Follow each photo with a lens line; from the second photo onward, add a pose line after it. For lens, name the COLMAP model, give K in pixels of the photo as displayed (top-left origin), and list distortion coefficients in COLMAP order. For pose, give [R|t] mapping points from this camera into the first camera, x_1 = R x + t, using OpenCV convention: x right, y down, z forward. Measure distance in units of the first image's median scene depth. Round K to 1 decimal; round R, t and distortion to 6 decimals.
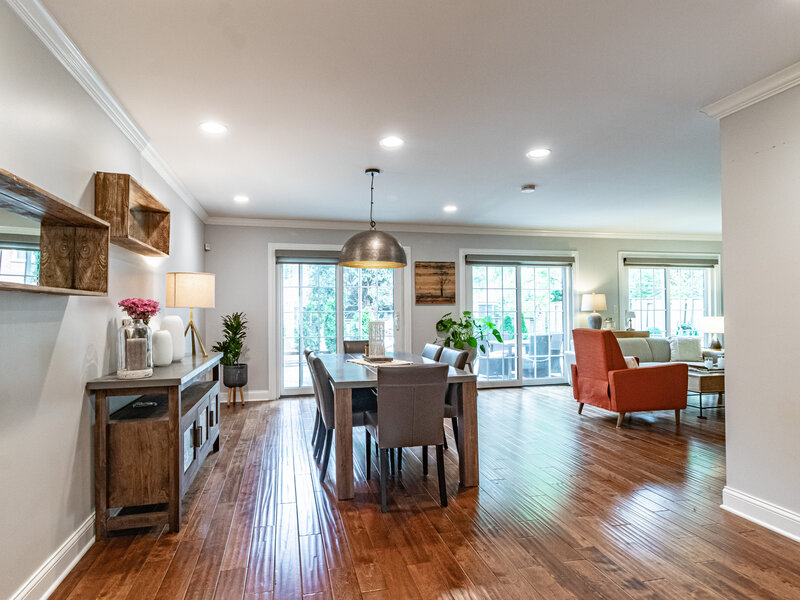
lens RADIAL K [[437.8, 0, 377.2], [0, 437.8, 303.4], [0, 0, 1]] dist [-0.001296, -0.000217]
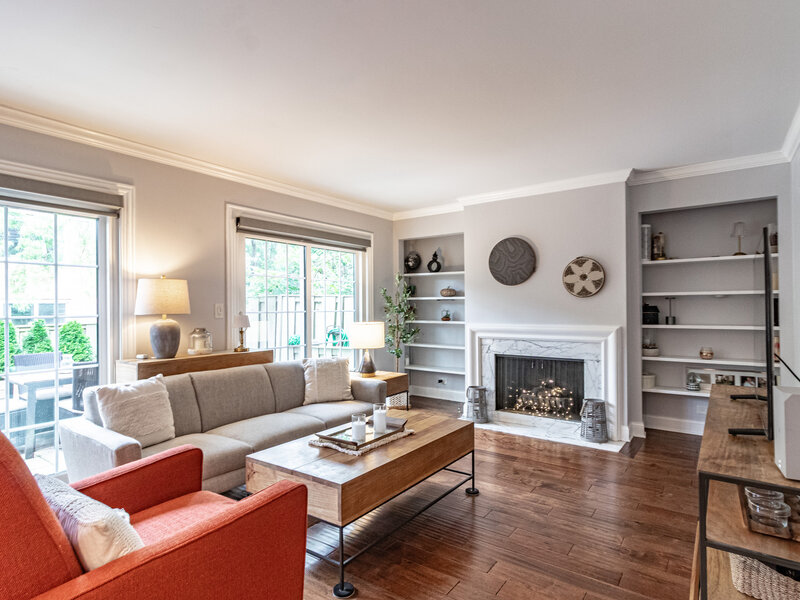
lens RADIAL K [[434.5, 0, 402.8], [0, 434.5, 304.6], [0, 0, 1]] dist [0.000113, 0.000466]
pose [[0.732960, 0.007077, 0.680235, 0.356492], [-0.008819, 0.999961, -0.000901, 0.004415], [-0.680215, -0.005338, 0.732993, 0.471062]]
